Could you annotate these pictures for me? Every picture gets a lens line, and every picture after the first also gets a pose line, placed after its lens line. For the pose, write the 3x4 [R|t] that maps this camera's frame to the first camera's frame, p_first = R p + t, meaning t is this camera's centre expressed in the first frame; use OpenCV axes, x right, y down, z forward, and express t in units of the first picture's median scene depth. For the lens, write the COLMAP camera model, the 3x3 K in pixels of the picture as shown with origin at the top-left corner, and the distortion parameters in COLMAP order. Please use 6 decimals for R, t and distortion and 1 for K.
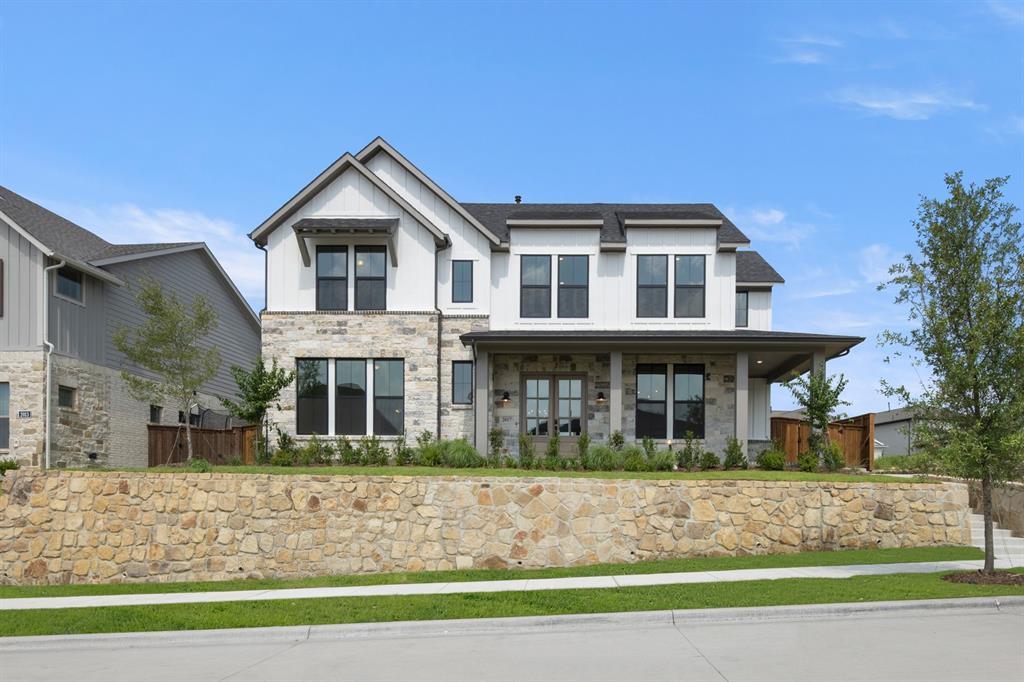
lens RADIAL K [[427.5, 0, 512.1], [0, 427.5, 326.6], [0, 0, 1]] dist [0.000536, -0.000250]
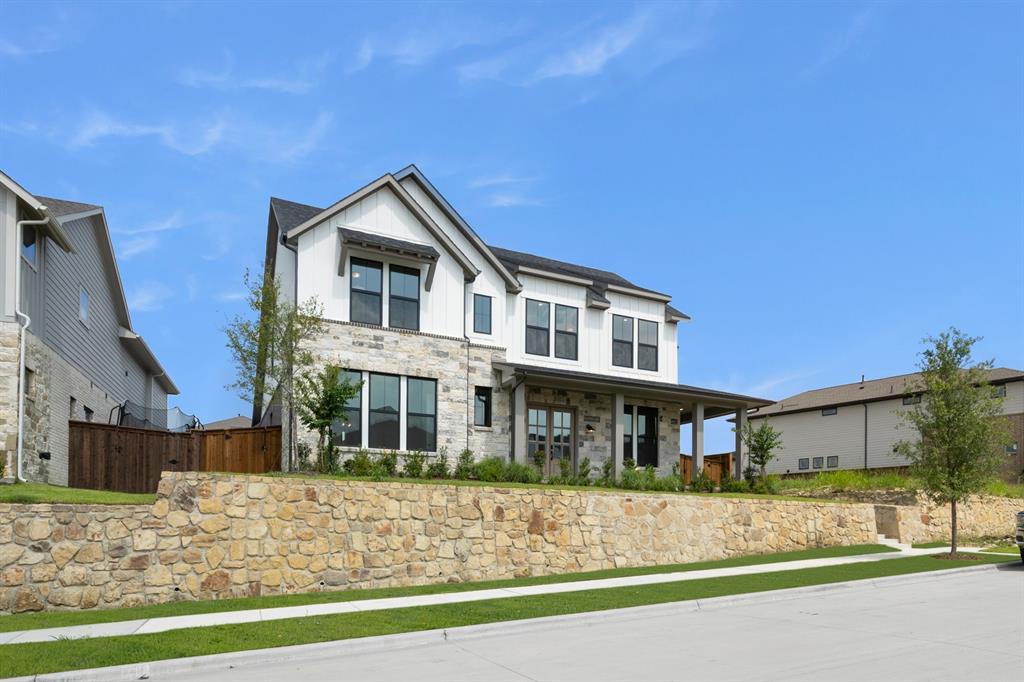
lens RADIAL K [[402.9, 0, 507.6], [0, 402.9, 338.9], [0, 0, 1]] dist [-0.000048, -0.000021]
pose [[0.943687, 0.139974, 0.299769, -0.423987], [-0.129476, 0.990072, -0.054706, 0.006945], [-0.304450, 0.012812, 0.952442, -0.013811]]
